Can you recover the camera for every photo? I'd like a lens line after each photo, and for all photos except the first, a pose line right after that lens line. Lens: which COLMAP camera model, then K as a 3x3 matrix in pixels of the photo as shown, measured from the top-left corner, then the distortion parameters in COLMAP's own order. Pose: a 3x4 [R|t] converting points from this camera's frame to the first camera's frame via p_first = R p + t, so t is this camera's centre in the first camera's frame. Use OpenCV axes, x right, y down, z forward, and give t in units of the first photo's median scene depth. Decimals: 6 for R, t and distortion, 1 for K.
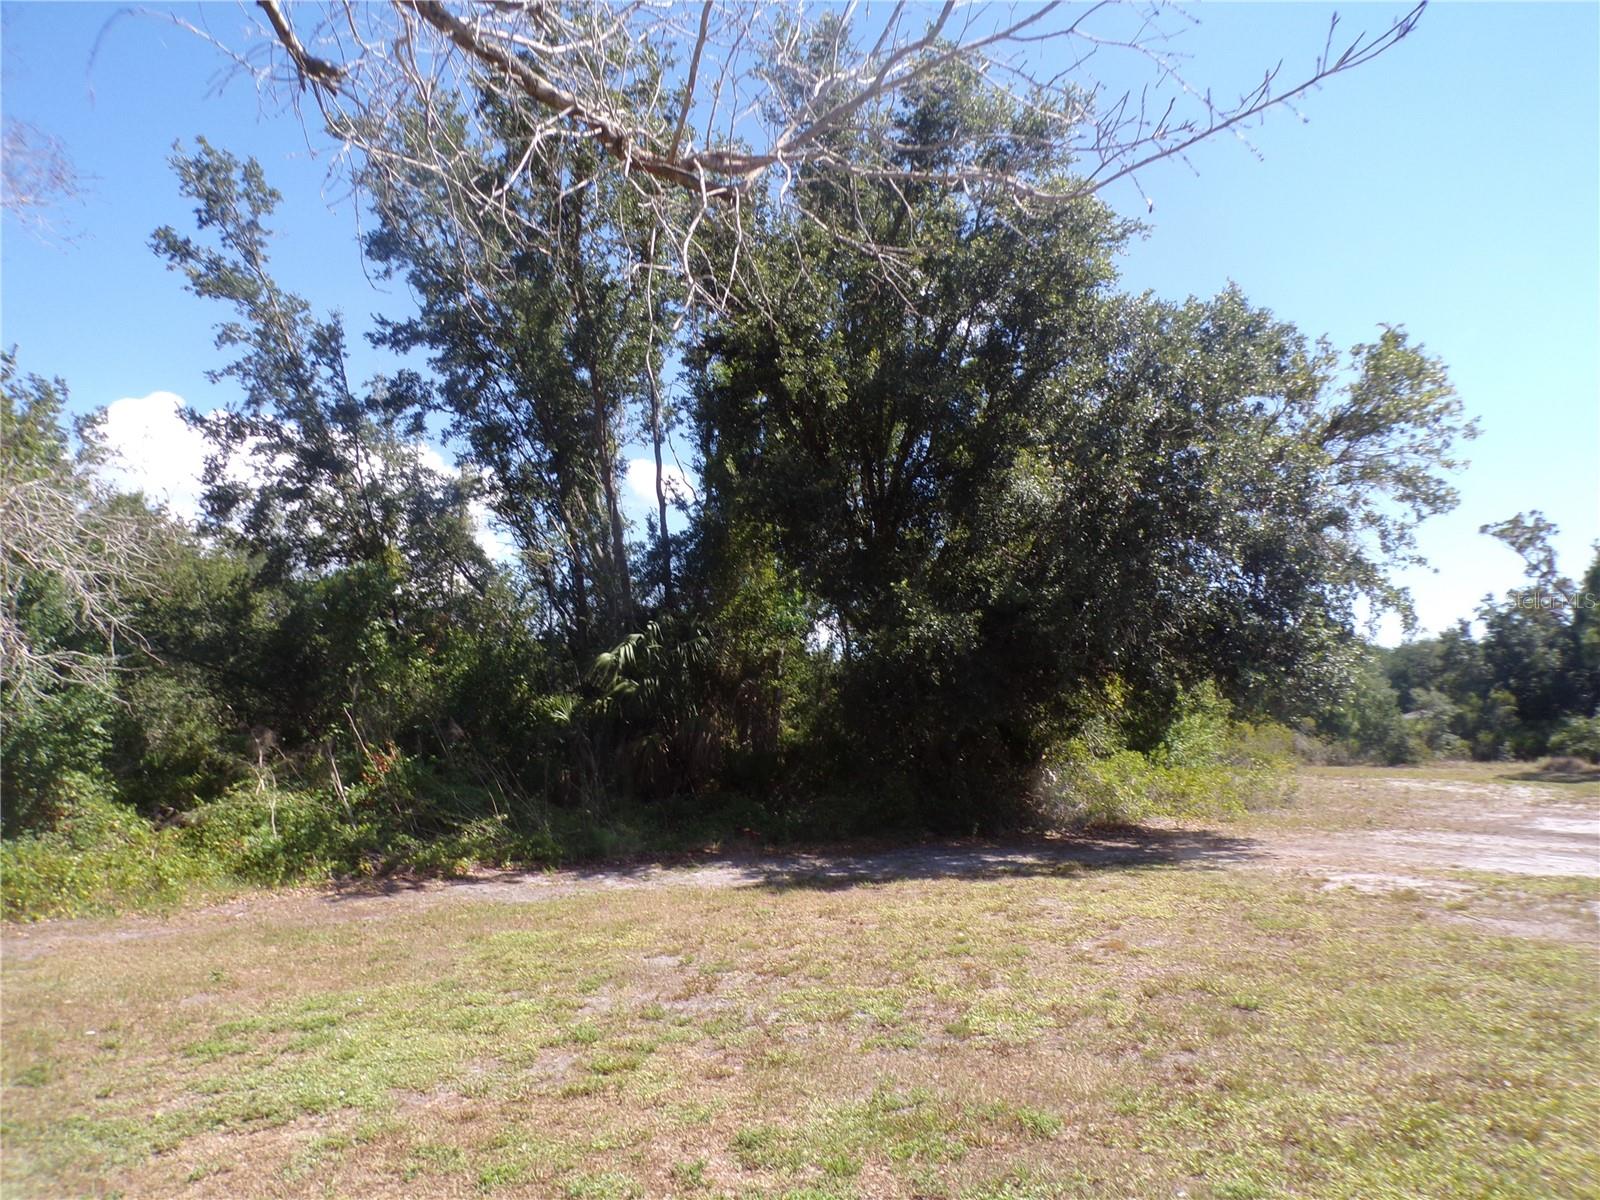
lens RADIAL K [[1088.8, 0, 803.8], [0, 1088.8, 606.6], [0, 0, 1]] dist [0.007298, 0.003073]
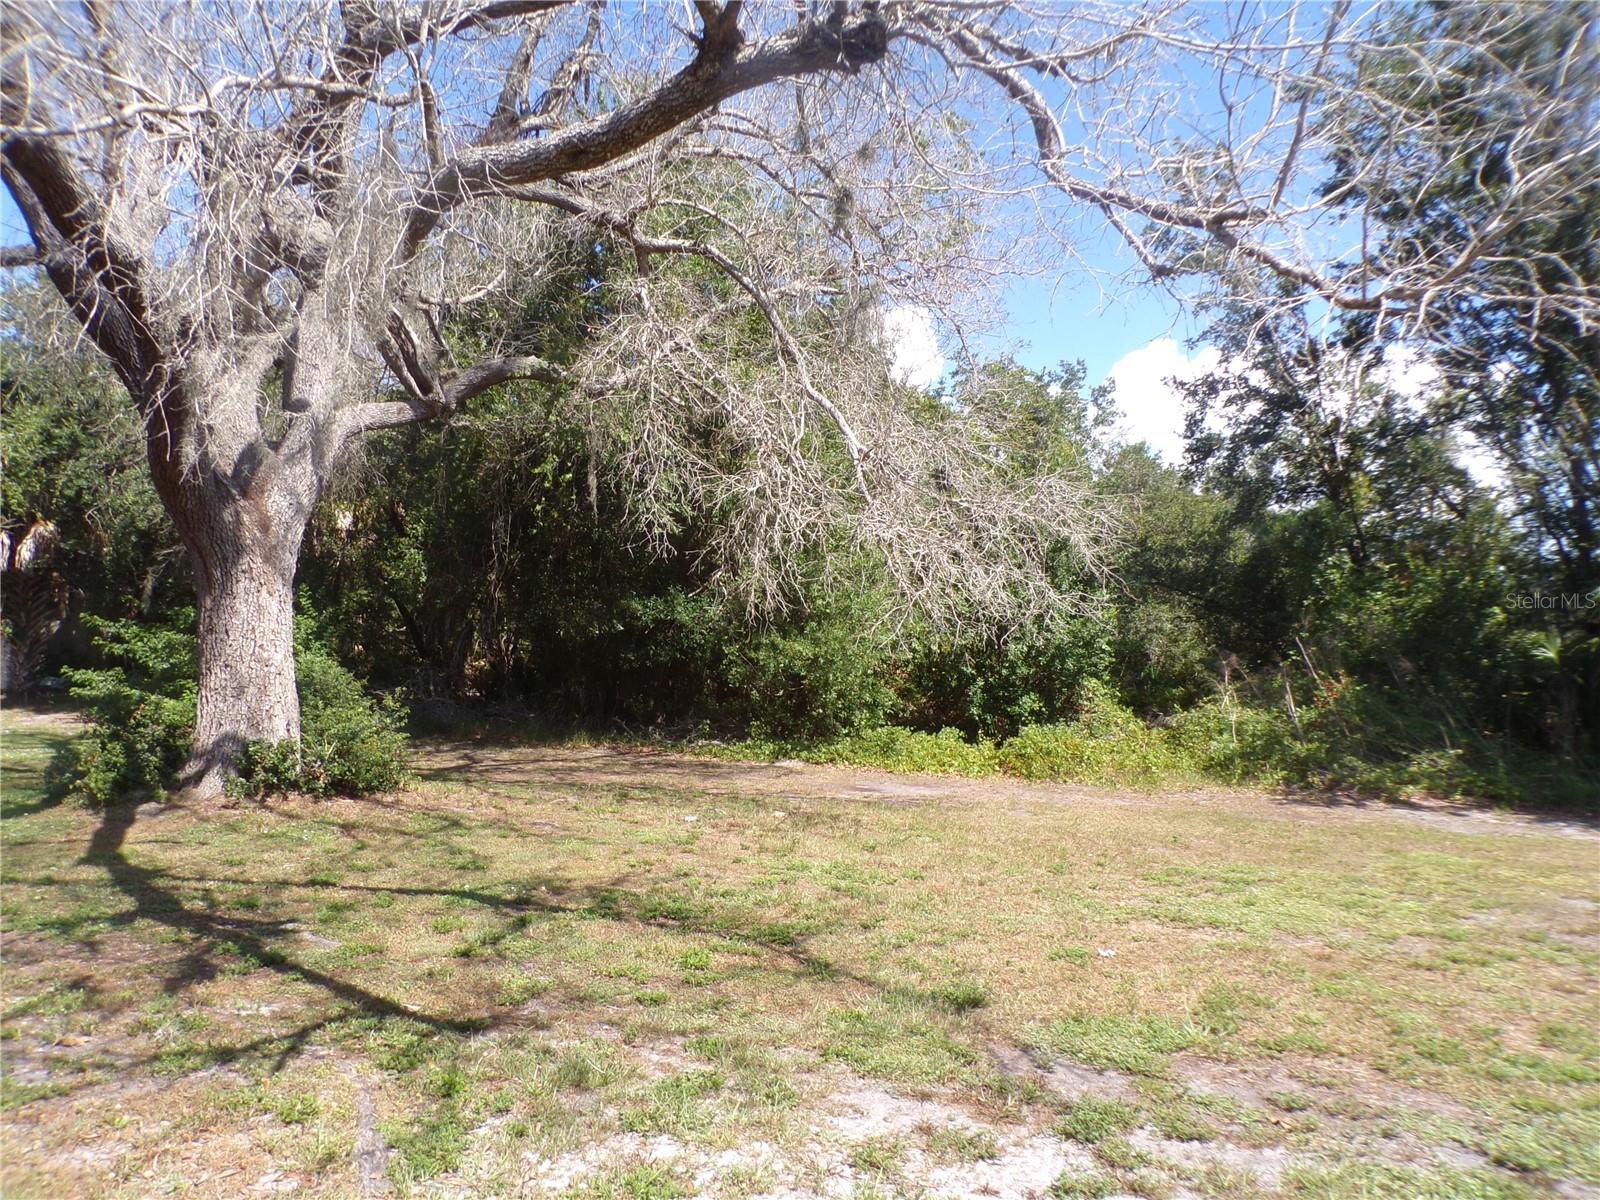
lens RADIAL K [[1088.8, 0, 803.8], [0, 1088.8, 606.6], [0, 0, 1]] dist [0.007298, 0.003073]
pose [[0.654847, 0.016195, -0.755588, 0.089846], [0.037462, 0.997846, 0.053855, -0.017236], [0.754833, -0.063573, 0.652830, -0.103382]]
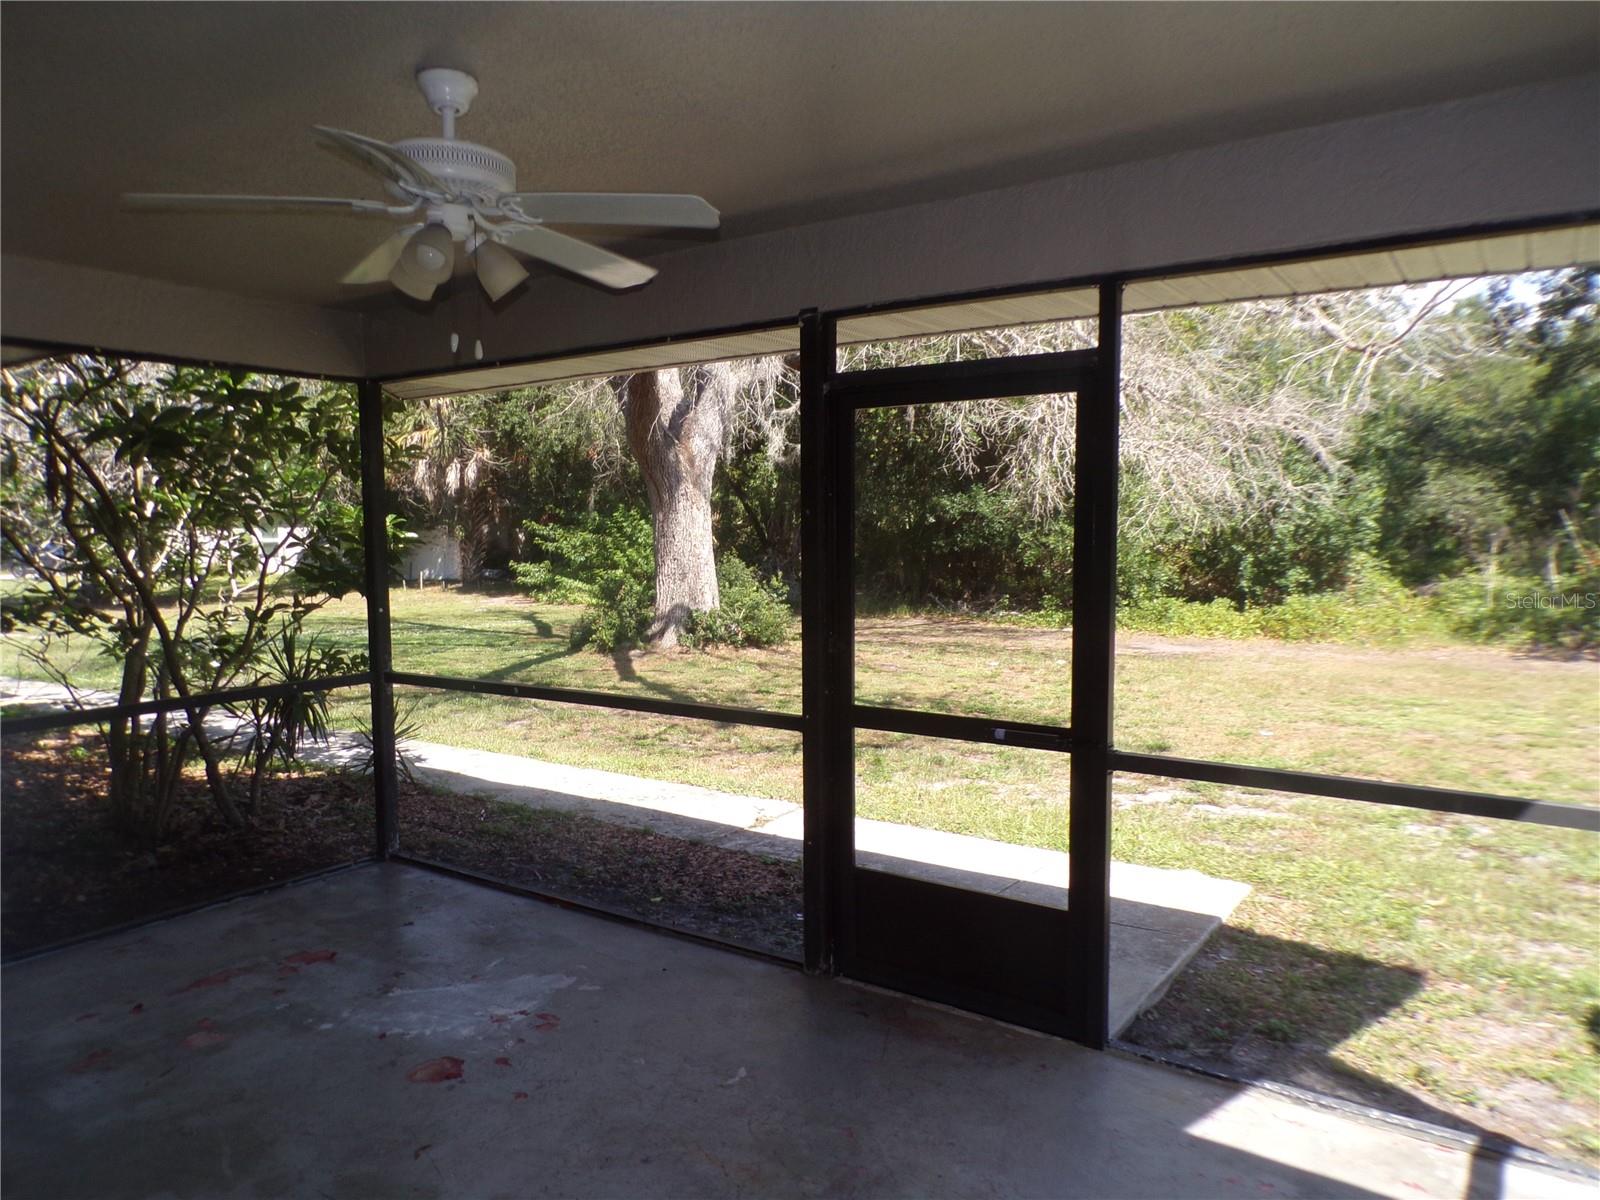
lens RADIAL K [[1088.8, 0, 803.8], [0, 1088.8, 606.6], [0, 0, 1]] dist [0.007298, 0.003073]
pose [[0.427536, 0.092613, -0.899242, 0.310961], [0.089743, 0.985476, 0.144162, -0.049972], [0.899532, -0.142336, 0.413016, -0.255851]]
